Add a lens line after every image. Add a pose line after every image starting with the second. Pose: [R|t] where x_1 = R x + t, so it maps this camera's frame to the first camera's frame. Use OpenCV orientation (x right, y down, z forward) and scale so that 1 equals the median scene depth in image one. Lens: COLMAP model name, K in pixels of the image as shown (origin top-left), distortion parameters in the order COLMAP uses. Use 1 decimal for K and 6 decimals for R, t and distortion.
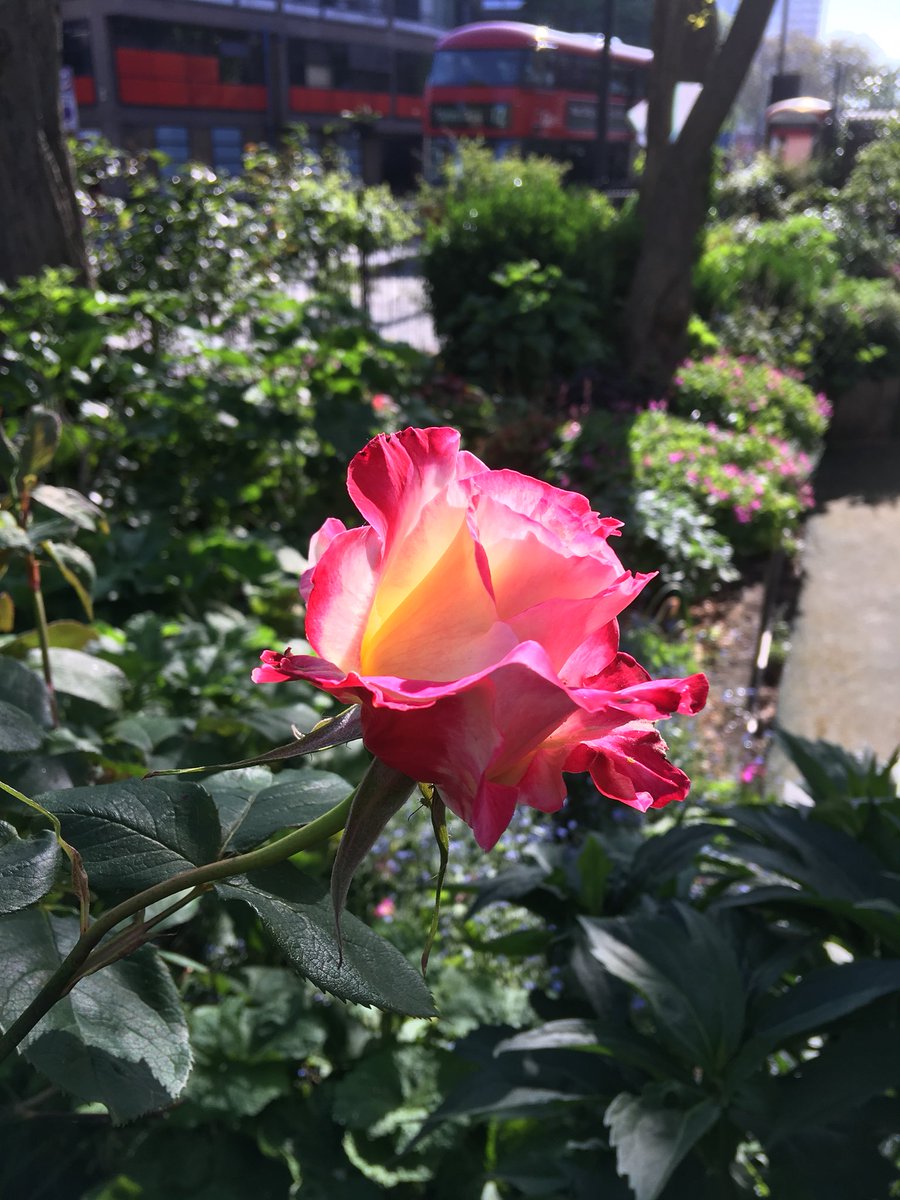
lens RADIAL K [[1007.1, 0, 450.0], [0, 1007.1, 600.0], [0, 0, 1]] dist [0.129079, -0.198013]
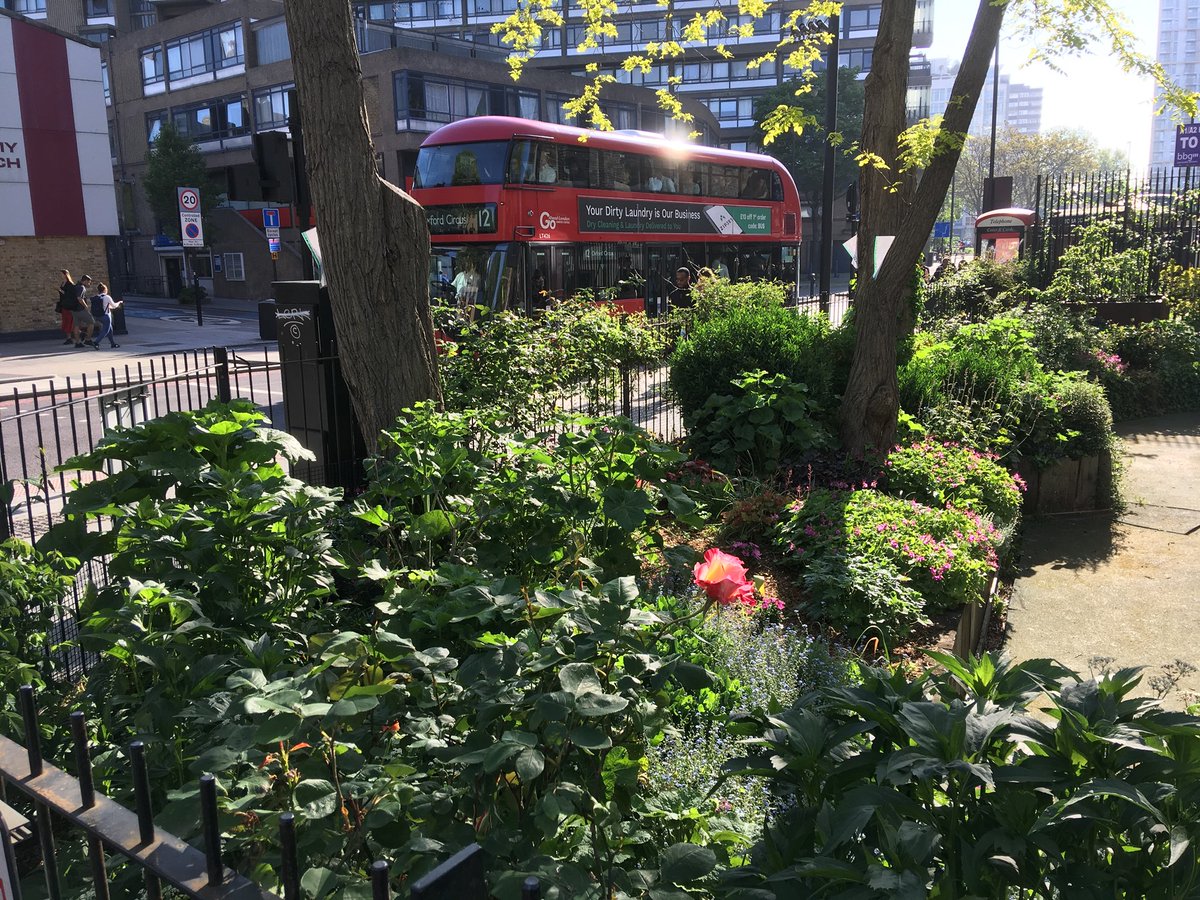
lens RADIAL K [[1007.1, 0, 600.0], [0, 1007.1, 450.0], [0, 0, 1]] dist [0.129079, -0.198013]
pose [[0.995827, -0.008916, -0.090829, -0.006223], [-0.010000, 0.978566, -0.205691, 0.019967], [0.090716, 0.205741, 0.974393, -0.202073]]
